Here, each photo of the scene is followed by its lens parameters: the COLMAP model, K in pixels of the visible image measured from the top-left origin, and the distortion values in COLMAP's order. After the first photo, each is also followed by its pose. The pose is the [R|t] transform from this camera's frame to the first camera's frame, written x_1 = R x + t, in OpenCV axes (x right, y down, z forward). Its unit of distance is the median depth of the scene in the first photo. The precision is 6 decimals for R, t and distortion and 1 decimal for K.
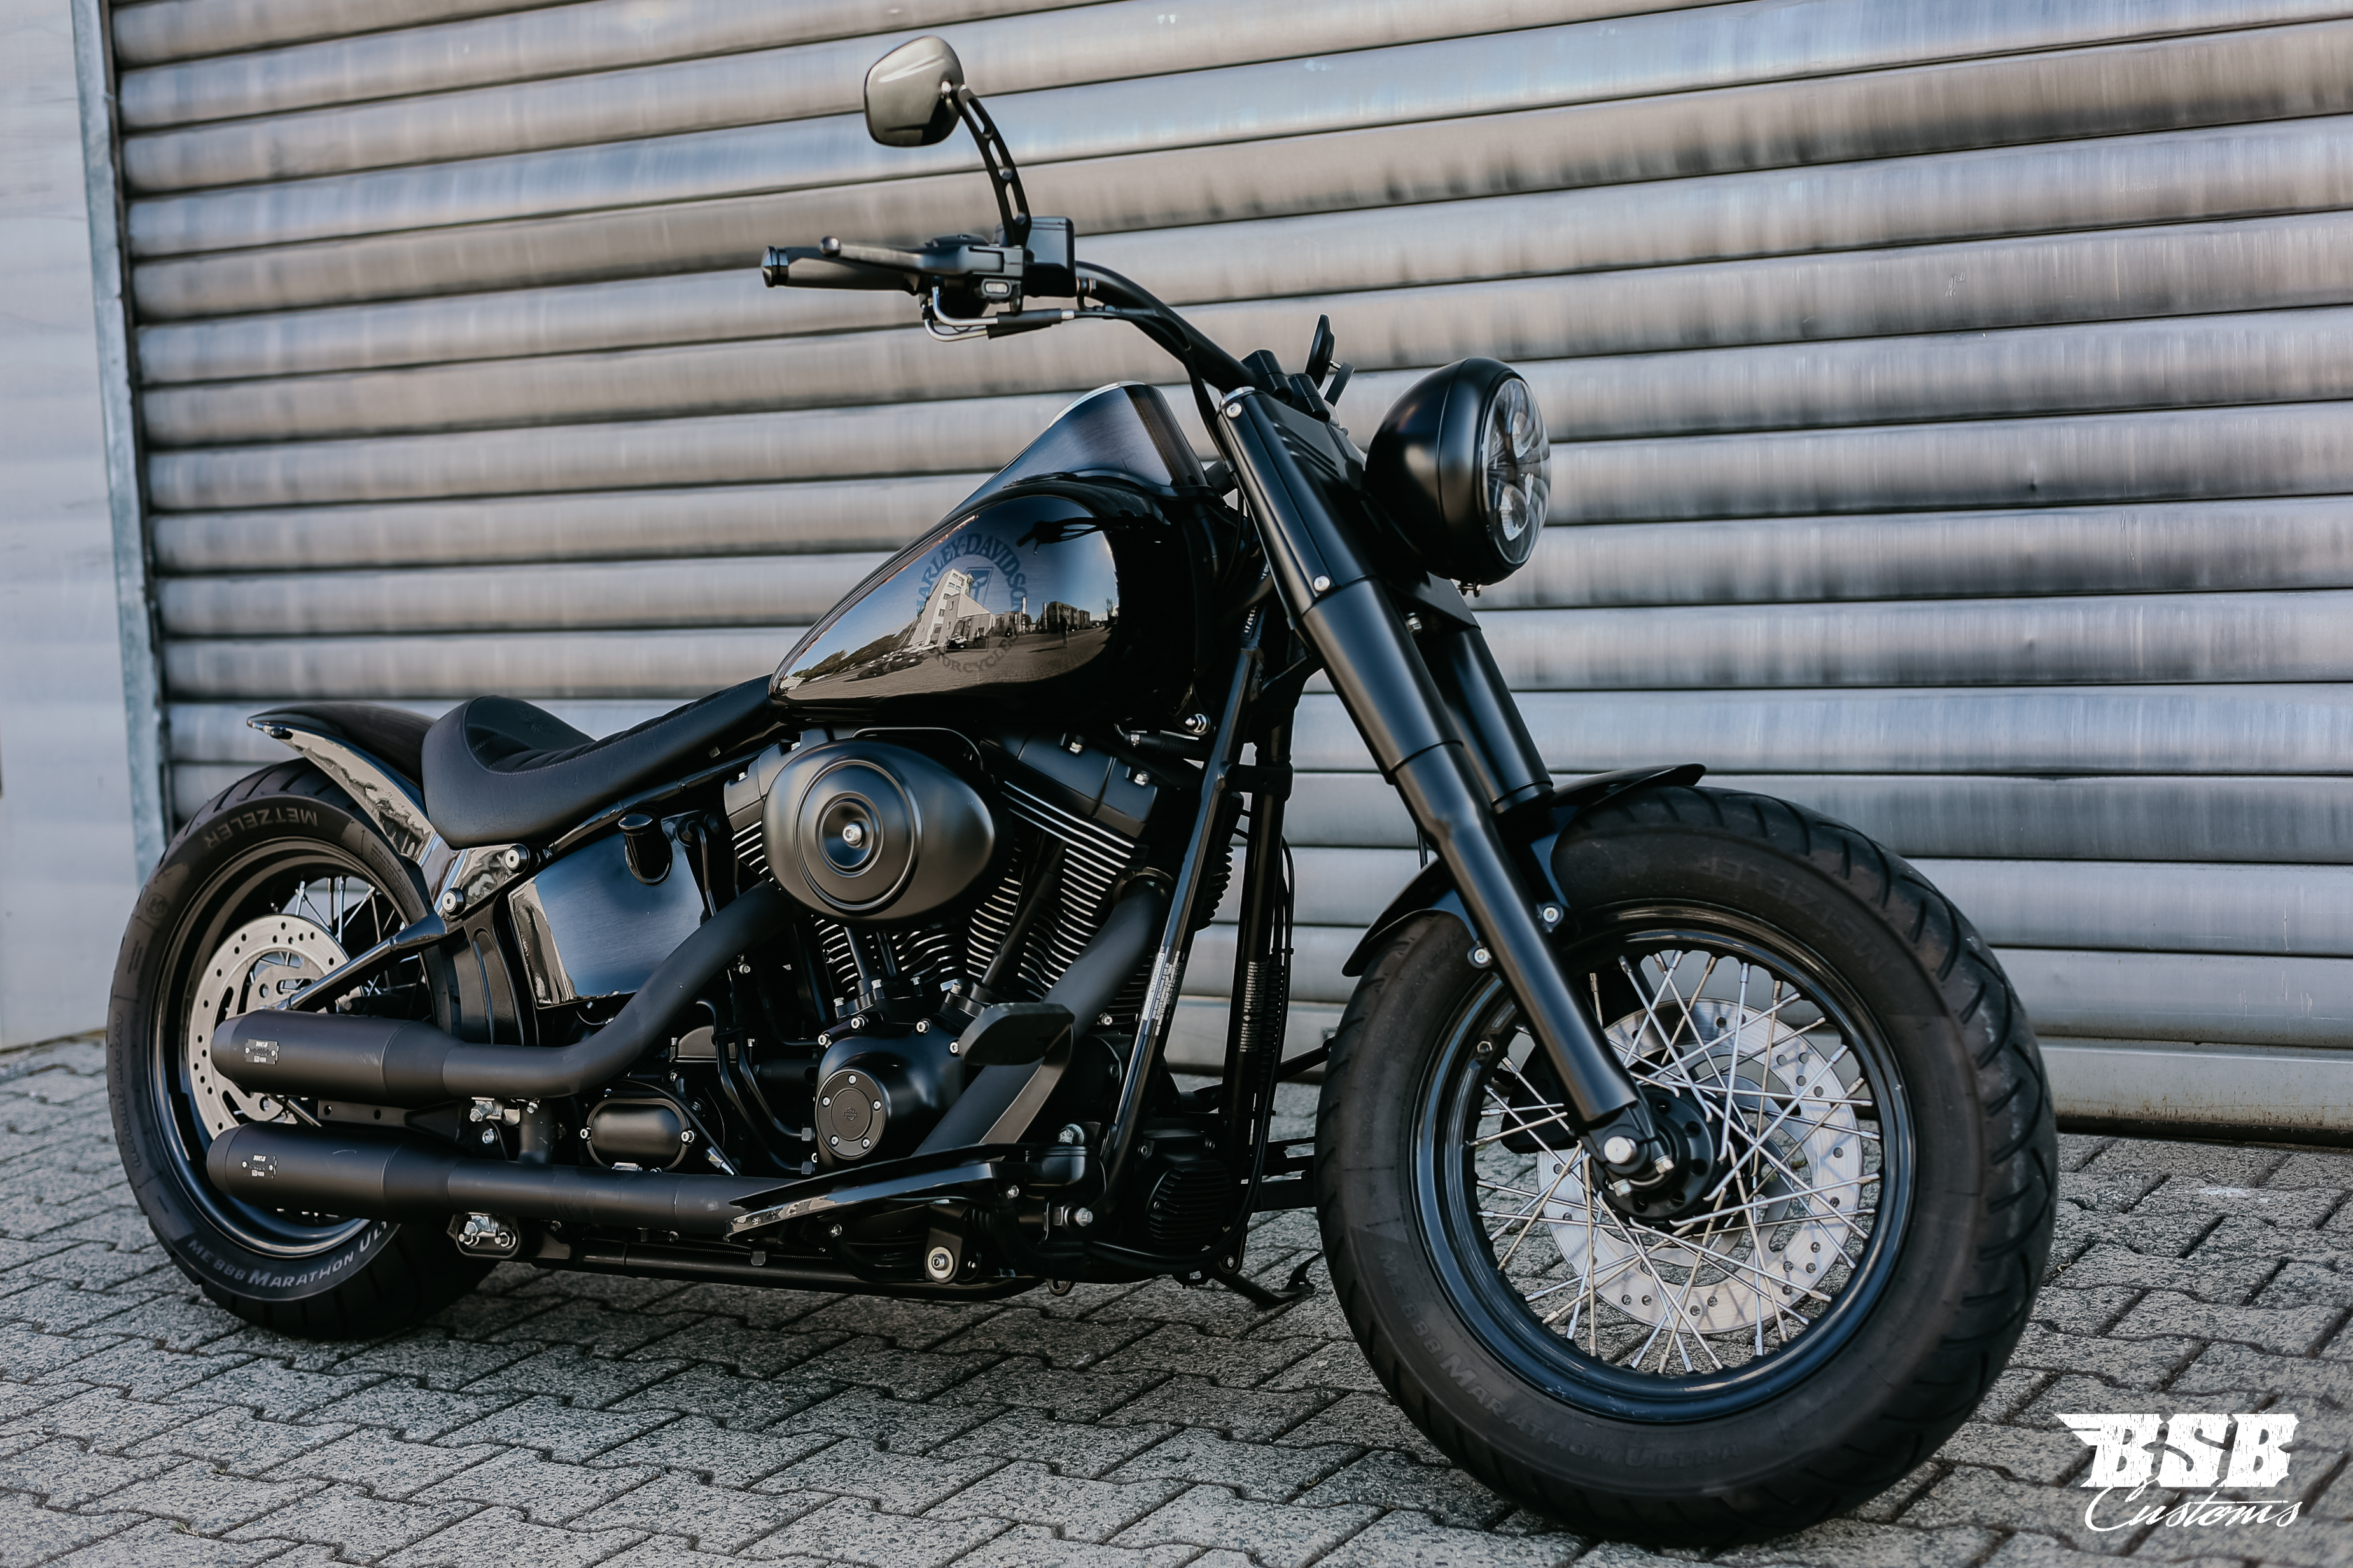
lens RADIAL K [[3521.1, 0, 1123.7], [0, 3521.1, 738.8], [0, 0, 1]] dist [0.042573, -0.112565]
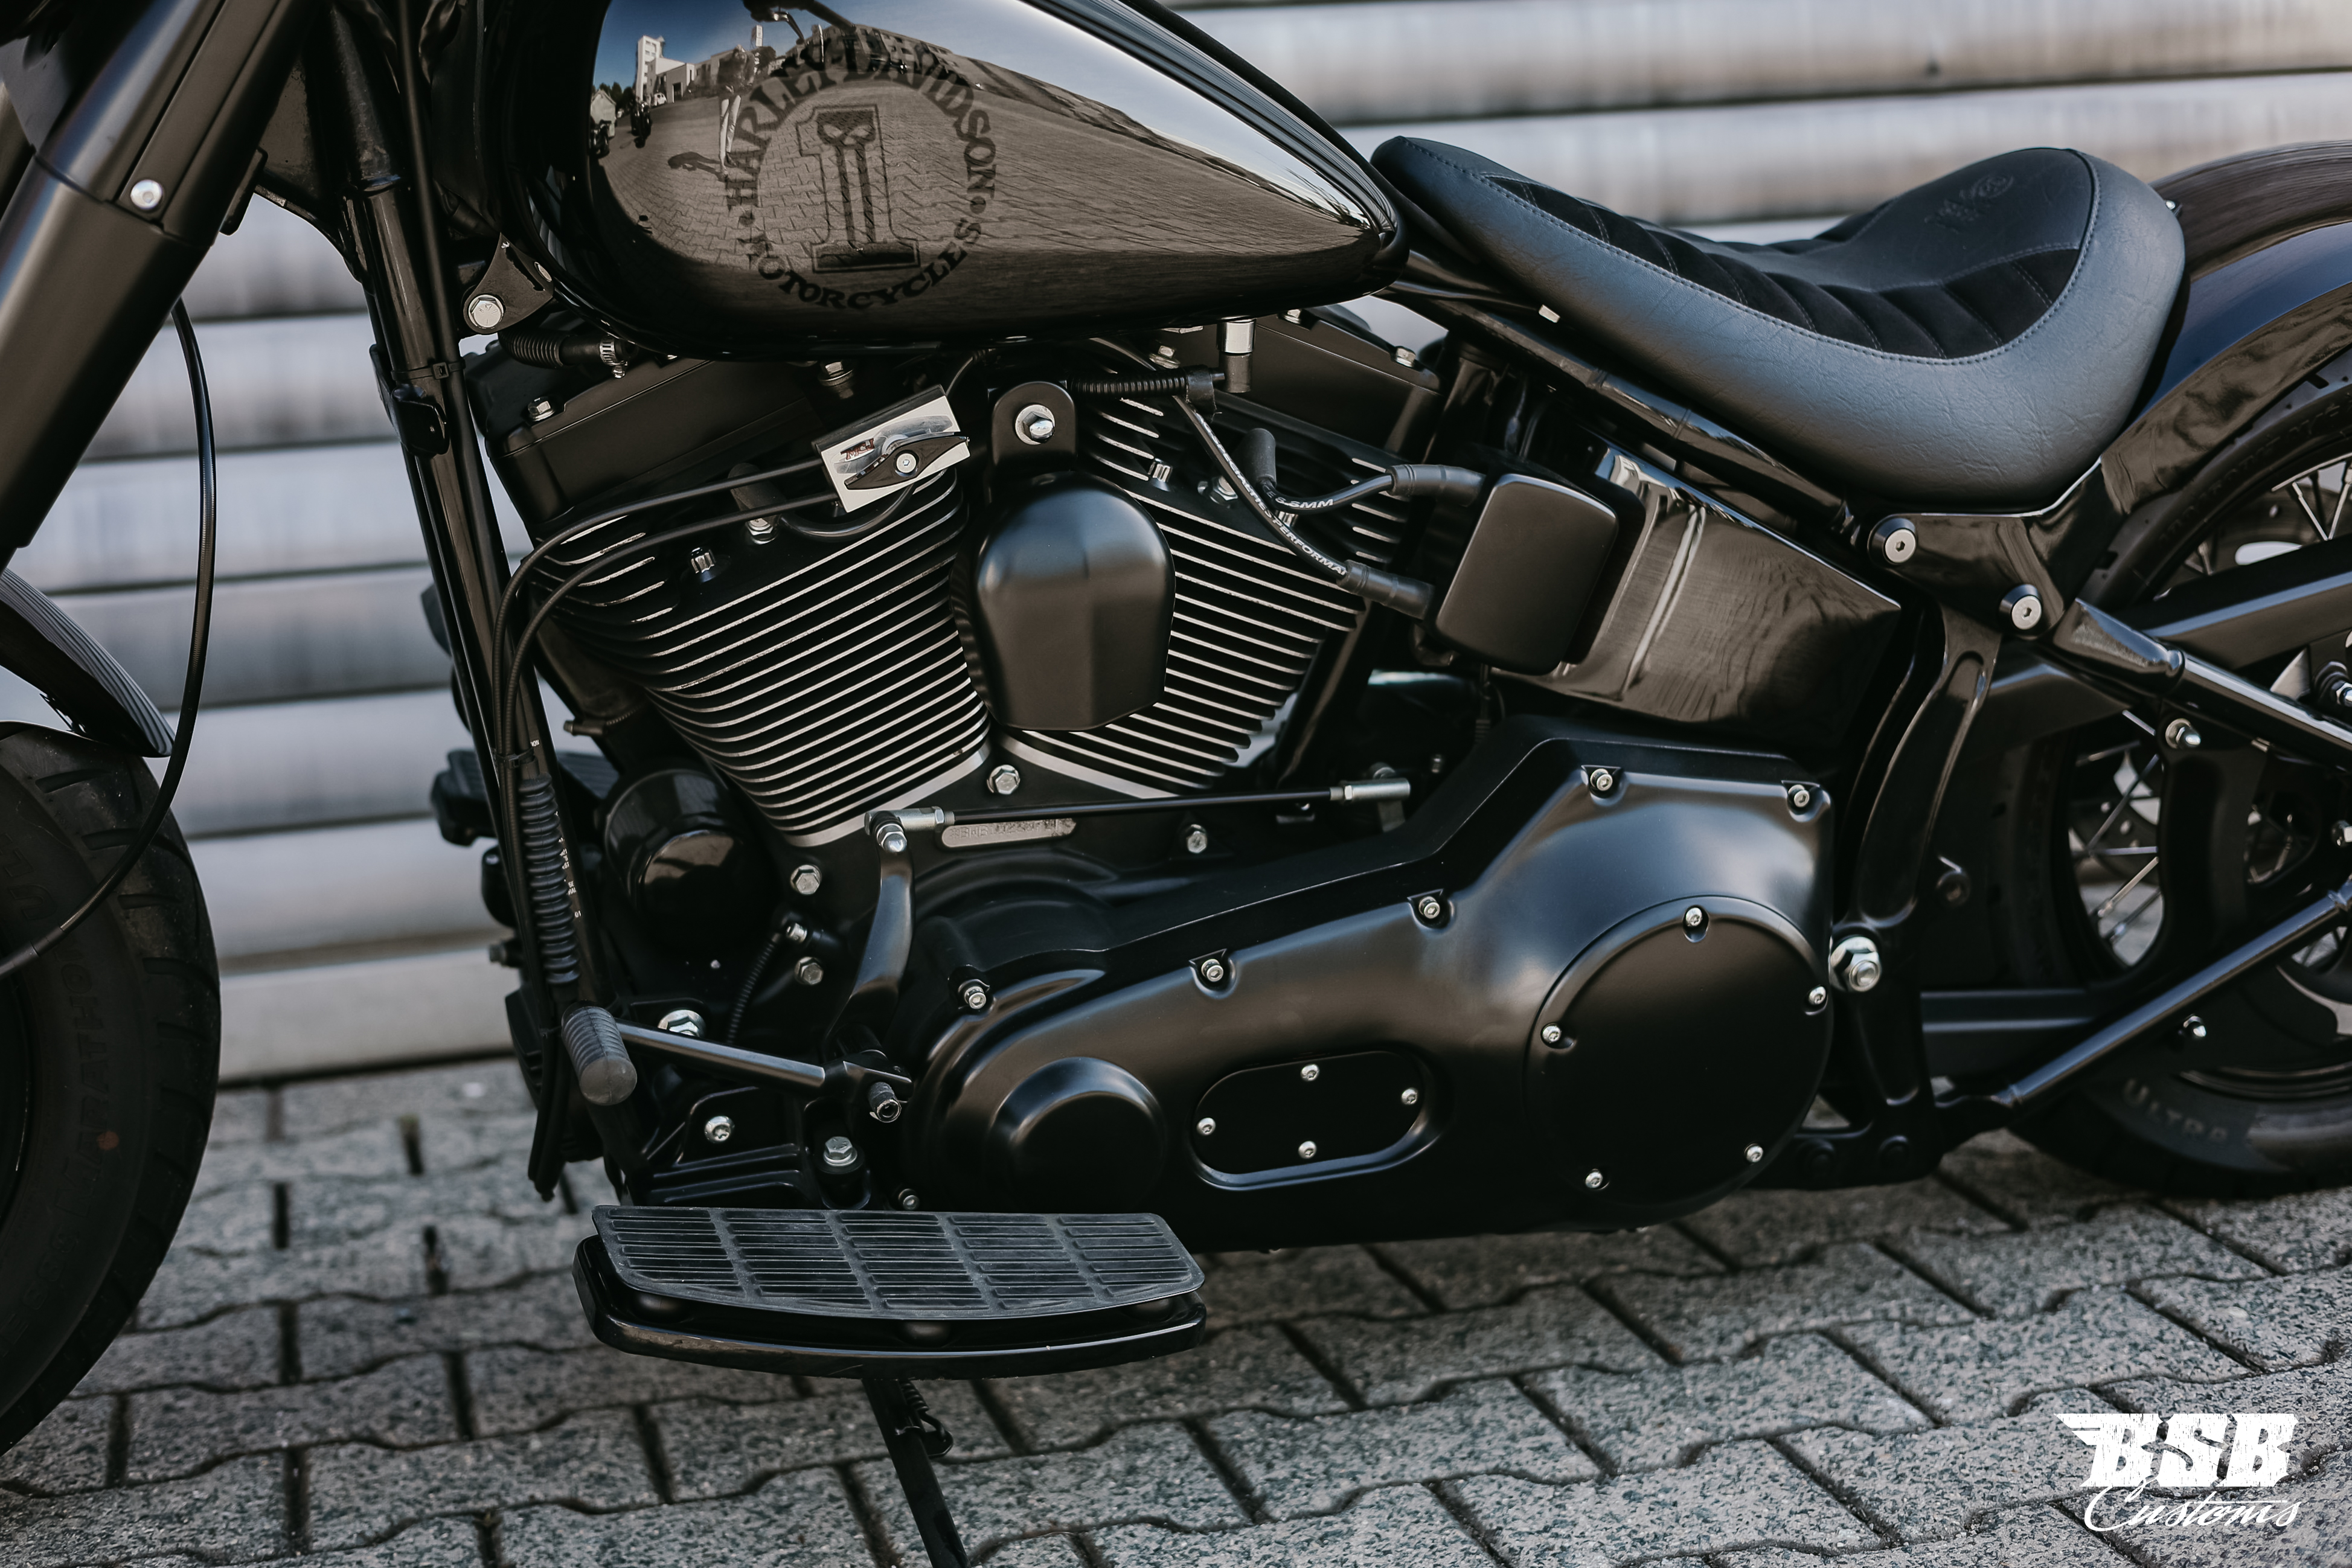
lens RADIAL K [[3411.5, 0, 1142.9], [0, 3411.5, 751.0], [0, 0, 1]] dist [0.052482, -0.284399]
pose [[0.679082, -0.083217, 0.729331, -0.408255], [0.090056, 0.995493, 0.029735, 0.039027], [-0.728518, 0.045489, 0.683515, 0.608286]]
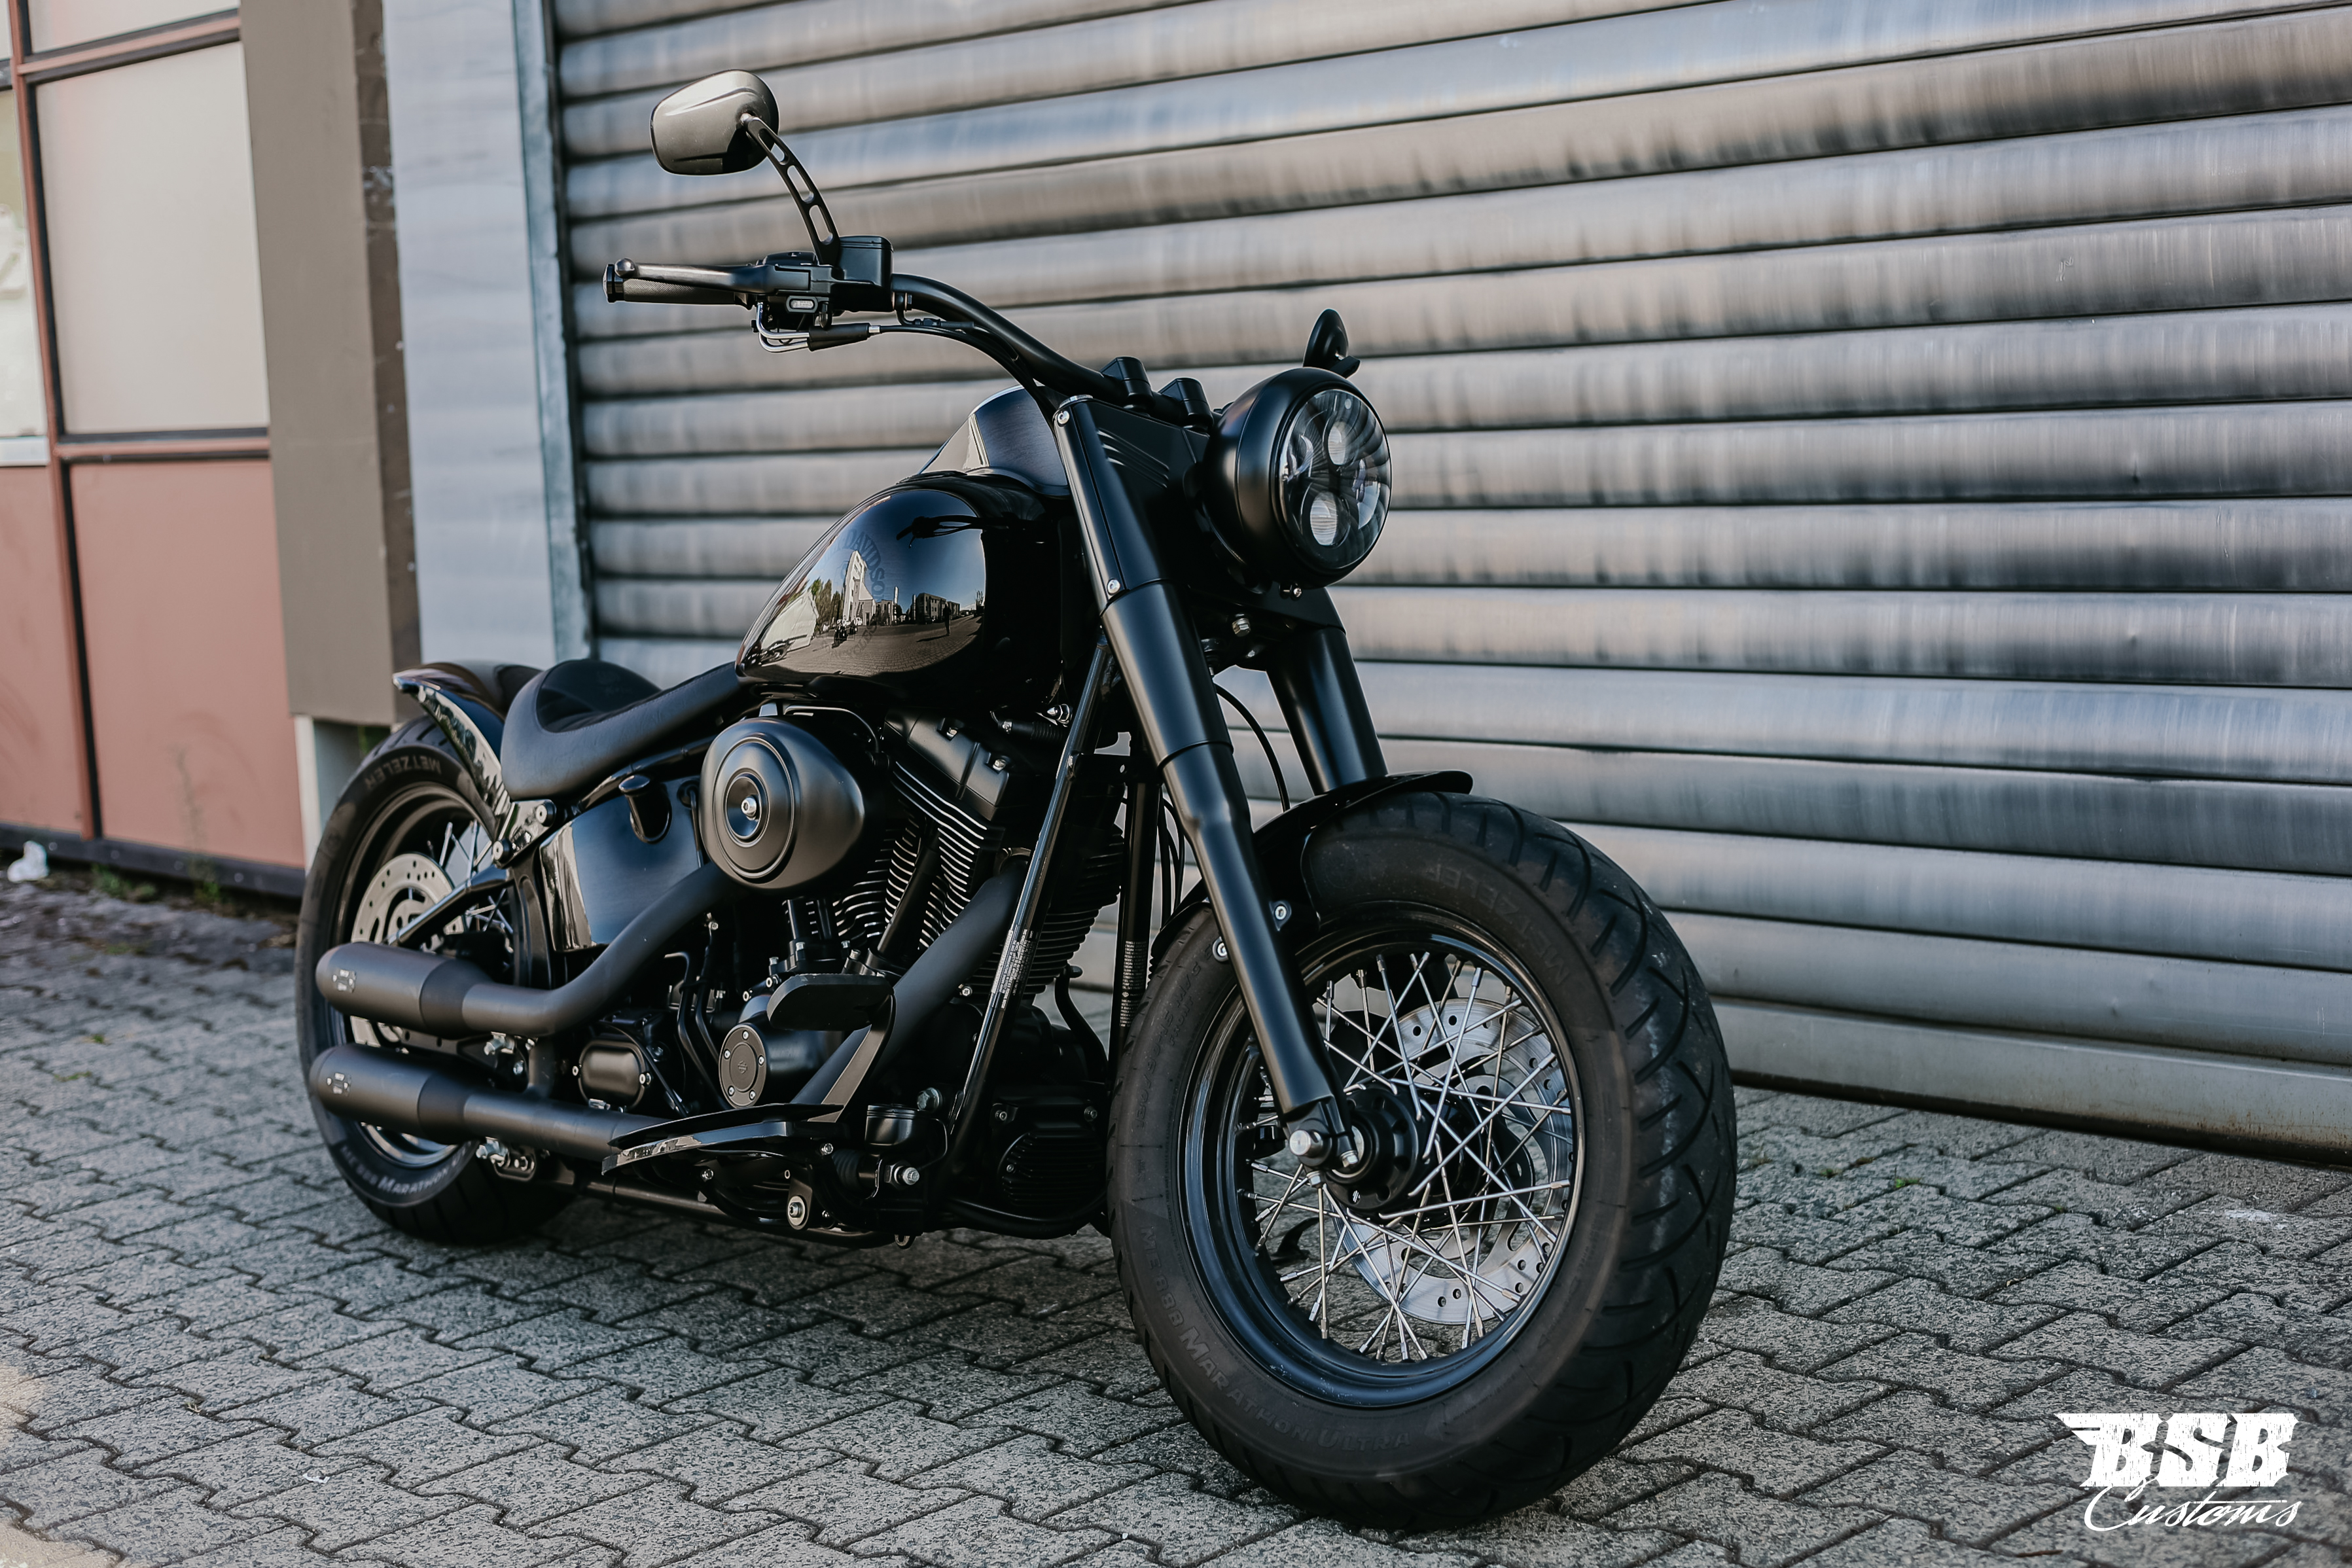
lens RADIAL K [[3620.1, 0, 1266.6], [0, 3620.1, 723.3], [0, 0, 1]] dist [0.050554, -0.100993]
pose [[0.971834, 0.029535, -0.233809, 0.254893], [-0.024374, 0.999392, 0.024932, -0.022732], [0.234403, -0.018531, 0.971963, -0.026655]]
